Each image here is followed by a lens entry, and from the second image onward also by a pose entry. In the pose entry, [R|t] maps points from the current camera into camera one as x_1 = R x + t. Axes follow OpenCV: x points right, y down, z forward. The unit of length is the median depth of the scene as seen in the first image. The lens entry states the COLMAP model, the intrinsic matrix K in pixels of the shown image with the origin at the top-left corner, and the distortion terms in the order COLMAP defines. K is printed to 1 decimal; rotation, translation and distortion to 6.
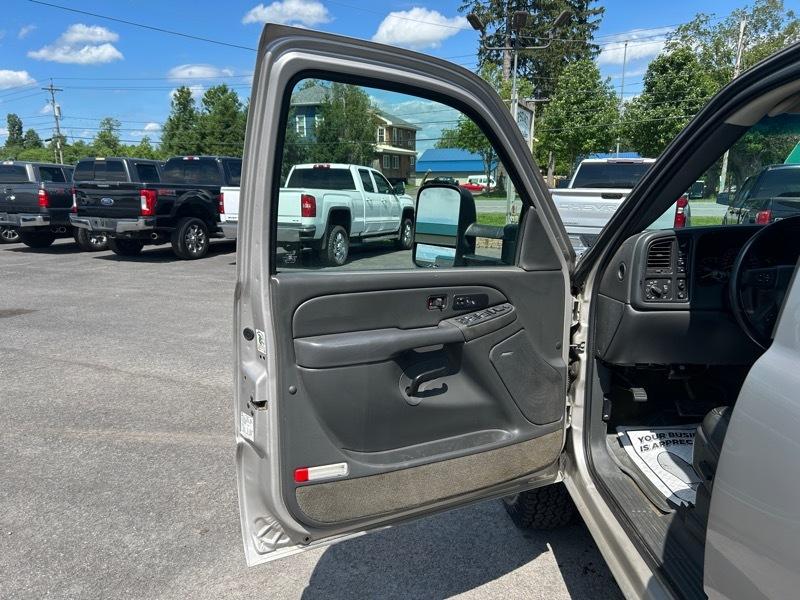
lens RADIAL K [[601.1, 0, 395.7], [0, 601.1, 303.2], [0, 0, 1]] dist [0.045199, -0.034987]
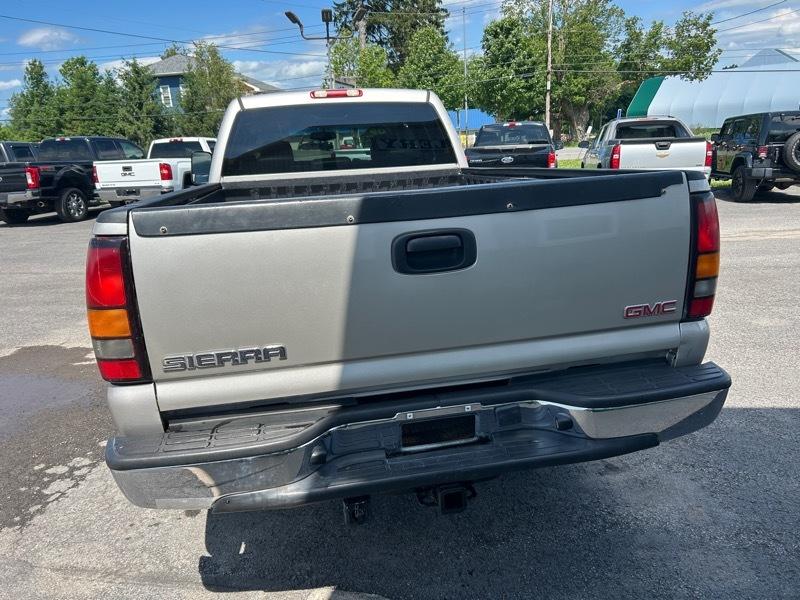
lens RADIAL K [[601.1, 0, 401.6], [0, 601.1, 297.3], [0, 0, 1]] dist [0.045199, -0.034987]
pose [[0.979752, -0.101899, 0.172344, 0.074236], [0.092965, 0.993910, 0.059164, 0.058195], [-0.177323, -0.041944, 0.983258, -0.292978]]
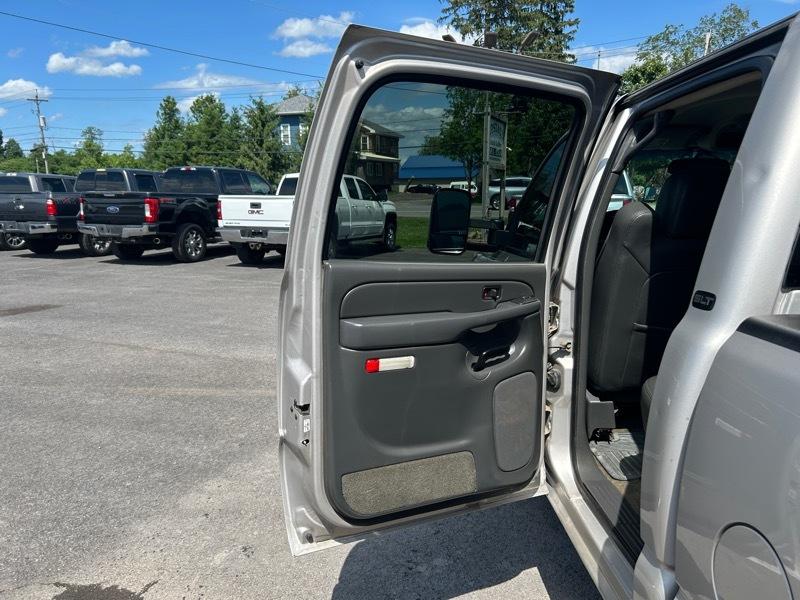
lens RADIAL K [[601.1, 0, 395.6], [0, 601.1, 299.9], [0, 0, 1]] dist [0.045199, -0.034987]
pose [[0.999619, -0.013213, 0.024239, 0.001237], [0.013590, 0.999788, -0.015467, 0.013676], [-0.024029, 0.015791, 0.999587, -0.072607]]
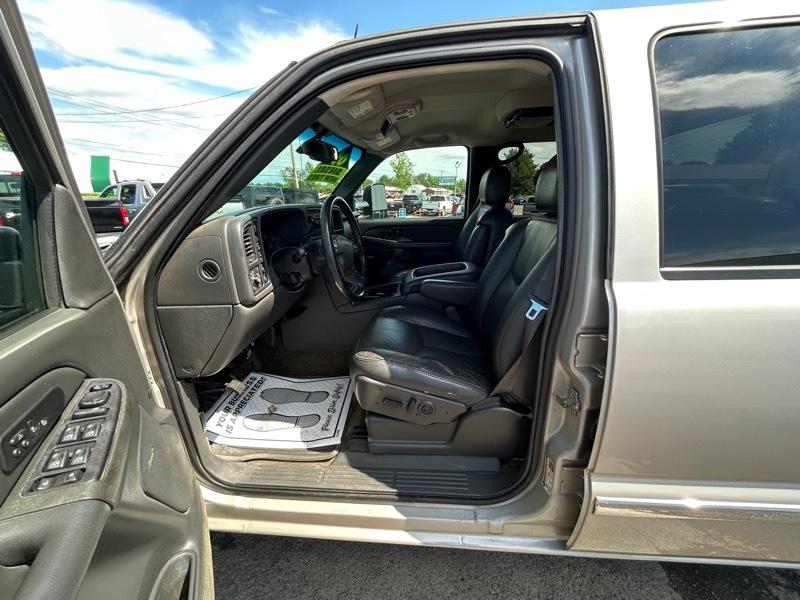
lens RADIAL K [[320.2, 0, 403.6], [0, 320.2, 302.5], [0, 0, 1]] dist [0.003275, 0.000128]
pose [[0.062195, -0.321518, 0.944859, -0.004419], [0.187554, 0.933591, 0.305338, -0.011677], [-0.980283, 0.158222, 0.118366, 0.084471]]
